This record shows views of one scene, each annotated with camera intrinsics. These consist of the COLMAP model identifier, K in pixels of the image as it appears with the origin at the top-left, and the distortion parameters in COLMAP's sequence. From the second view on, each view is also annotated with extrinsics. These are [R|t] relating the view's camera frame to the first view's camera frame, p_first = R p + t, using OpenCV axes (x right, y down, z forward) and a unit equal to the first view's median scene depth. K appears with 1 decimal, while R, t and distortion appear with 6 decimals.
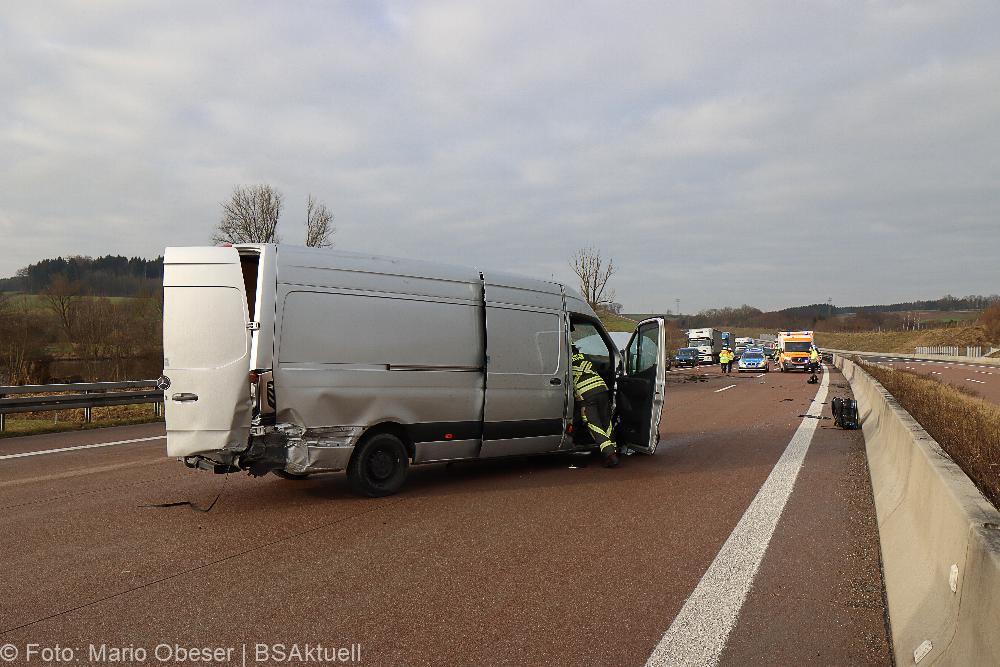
lens RADIAL K [[850.8, 0, 476.8], [0, 850.8, 330.7], [0, 0, 1]] dist [-0.000816, 0.004402]
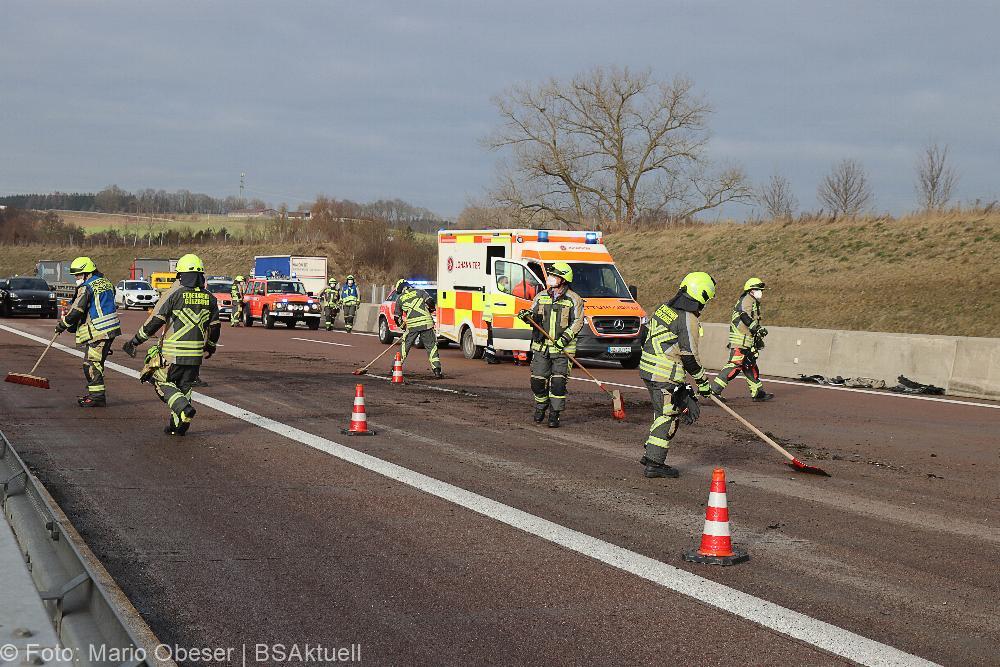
lens RADIAL K [[1622.7, 0, 477.4], [0, 1622.7, 334.3], [0, 0, 1]] dist [-0.019290, -0.007243]
pose [[0.718122, 0.008786, 0.695861, -0.250597], [-0.049604, 0.998023, 0.038589, 0.084847], [-0.694147, -0.062229, 0.717139, 2.923647]]
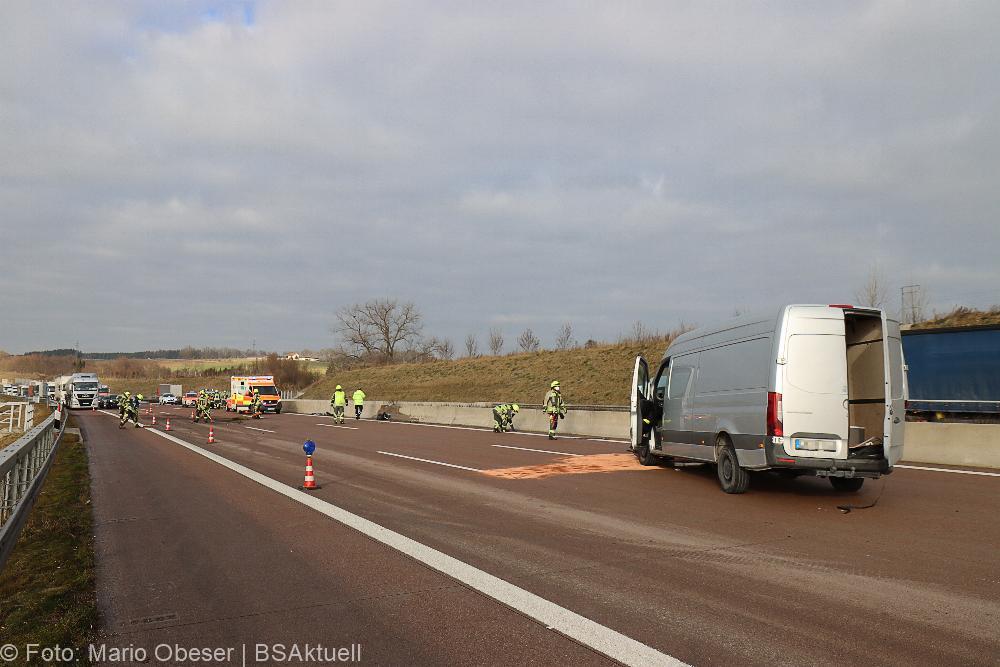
lens RADIAL K [[806.5, 0, 500.0], [0, 806.5, 333.5], [0, 0, 1]] dist [0.005233, 0.008095]
pose [[0.616955, 0.055902, 0.785011, -1.260457], [-0.013832, 0.998090, -0.060204, 0.019392], [-0.786877, 0.026285, 0.616550, 0.513805]]
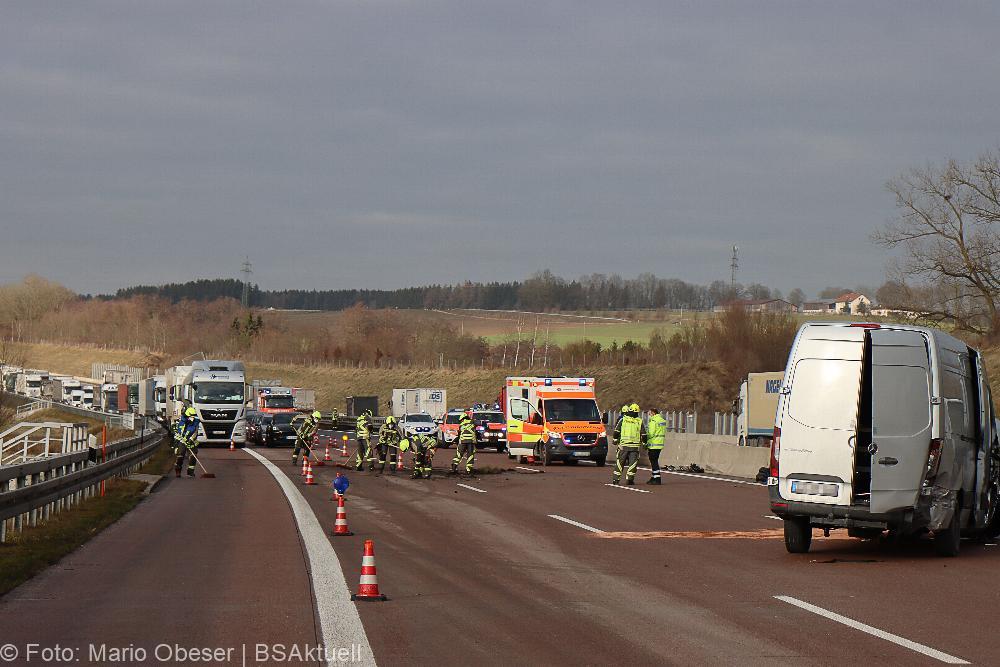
lens RADIAL K [[2734.1, 0, 500.0], [0, 2734.1, 333.5], [0, 0, 1]] dist [0.050135, -0.397683]
pose [[0.871366, 0.030879, 0.489661, -1.919010], [-0.029366, 0.999511, -0.010773, -0.029251], [-0.489754, -0.004992, 0.871846, -1.451153]]
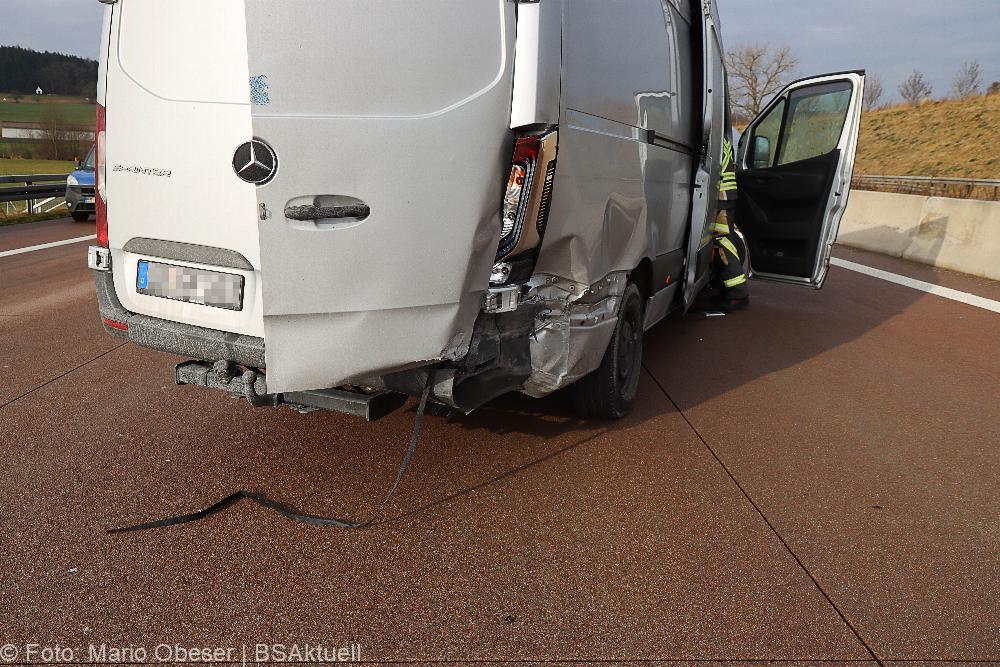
lens RADIAL K [[871.1, 0, 500.0], [0, 871.1, 333.5], [0, 0, 1]] dist [0.052931, 0.004121]
pose [[0.904527, -0.071198, 0.420430, -0.308586], [-0.022534, 0.976603, 0.213866, 0.038505], [-0.425820, -0.202921, 0.881760, 0.493919]]
